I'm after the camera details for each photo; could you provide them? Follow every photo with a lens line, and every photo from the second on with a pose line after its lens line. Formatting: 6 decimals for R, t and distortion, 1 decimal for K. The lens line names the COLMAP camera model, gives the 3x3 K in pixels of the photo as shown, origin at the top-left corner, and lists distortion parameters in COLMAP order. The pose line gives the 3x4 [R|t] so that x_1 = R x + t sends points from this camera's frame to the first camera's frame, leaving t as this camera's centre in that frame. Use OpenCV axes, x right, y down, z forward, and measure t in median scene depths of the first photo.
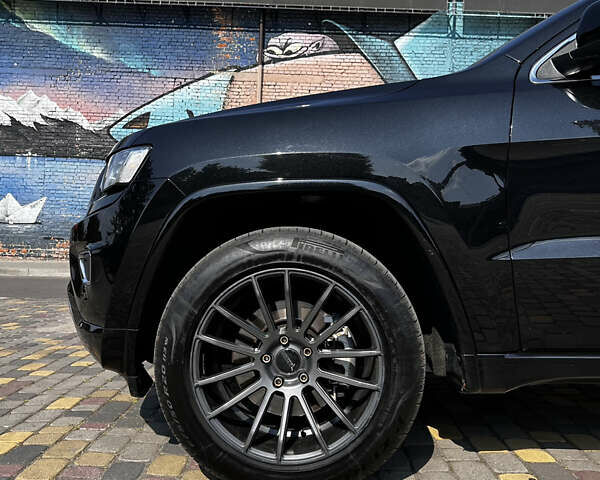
lens RADIAL K [[602.2, 0, 296.2], [0, 602.2, 248.2], [0, 0, 1]] dist [0.060322, -0.121612]
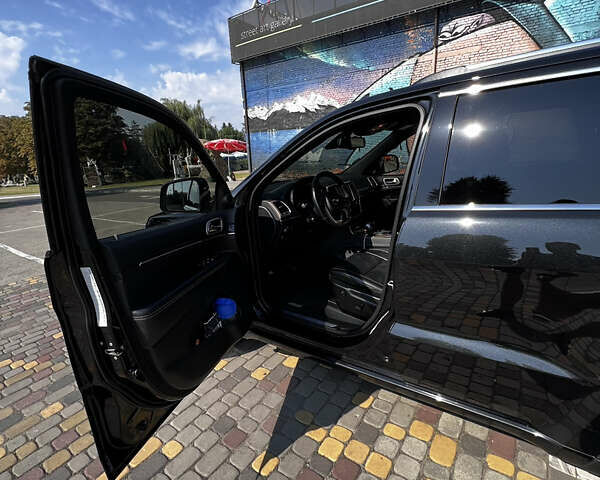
lens RADIAL K [[321.0, 0, 299.8], [0, 321.0, 239.1], [0, 0, 1]] dist [-0.005382, 0.002771]
pose [[0.823005, 0.077463, -0.562727, 0.156446], [0.076854, 0.966364, 0.245428, -0.056192], [0.562811, -0.245236, 0.789369, 0.030597]]
